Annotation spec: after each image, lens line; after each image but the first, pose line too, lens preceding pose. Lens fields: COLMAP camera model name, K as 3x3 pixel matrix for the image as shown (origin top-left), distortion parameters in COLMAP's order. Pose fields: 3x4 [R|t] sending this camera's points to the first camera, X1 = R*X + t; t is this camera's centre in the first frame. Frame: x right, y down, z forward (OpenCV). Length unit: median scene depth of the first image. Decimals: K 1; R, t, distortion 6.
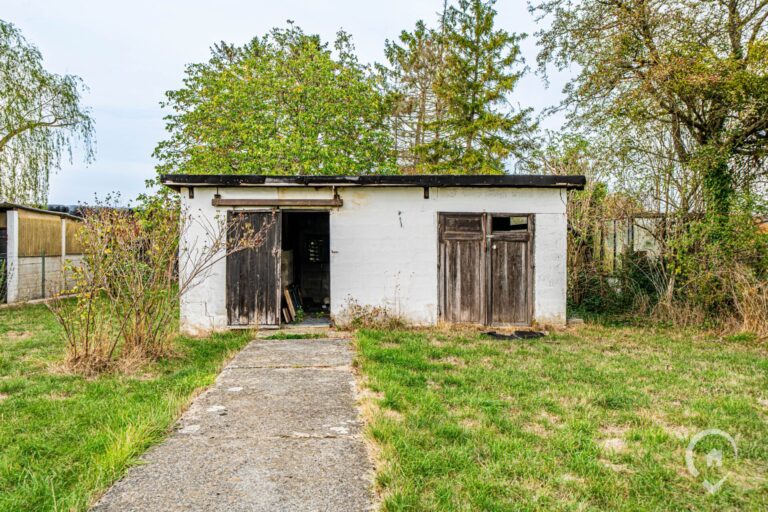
lens RADIAL K [[530.4, 0, 384.0], [0, 530.4, 256.0], [0, 0, 1]] dist [0.000036, 0.000049]
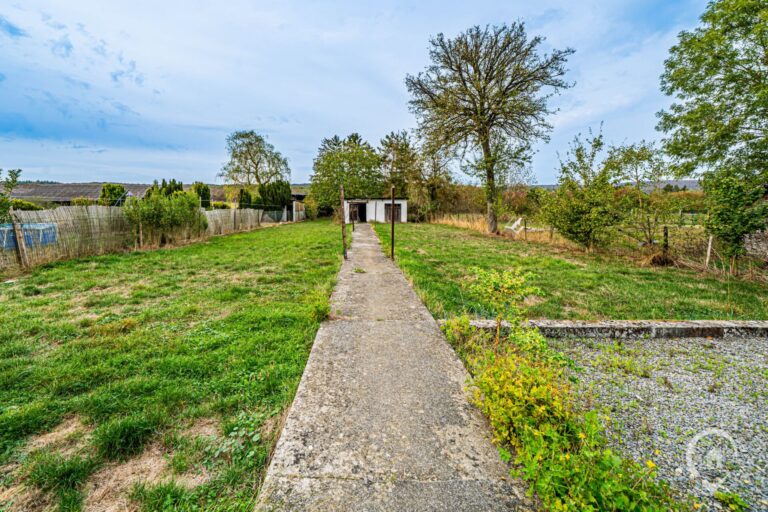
lens RADIAL K [[274.3, 0, 395.6], [0, 274.3, 256.4], [0, 0, 1]] dist [-0.000088, -0.000053]
pose [[0.999673, -0.008846, 0.023973, 0.141402], [0.004947, 0.987418, 0.158054, 0.015646], [-0.025069, -0.157884, 0.987139, -2.061519]]
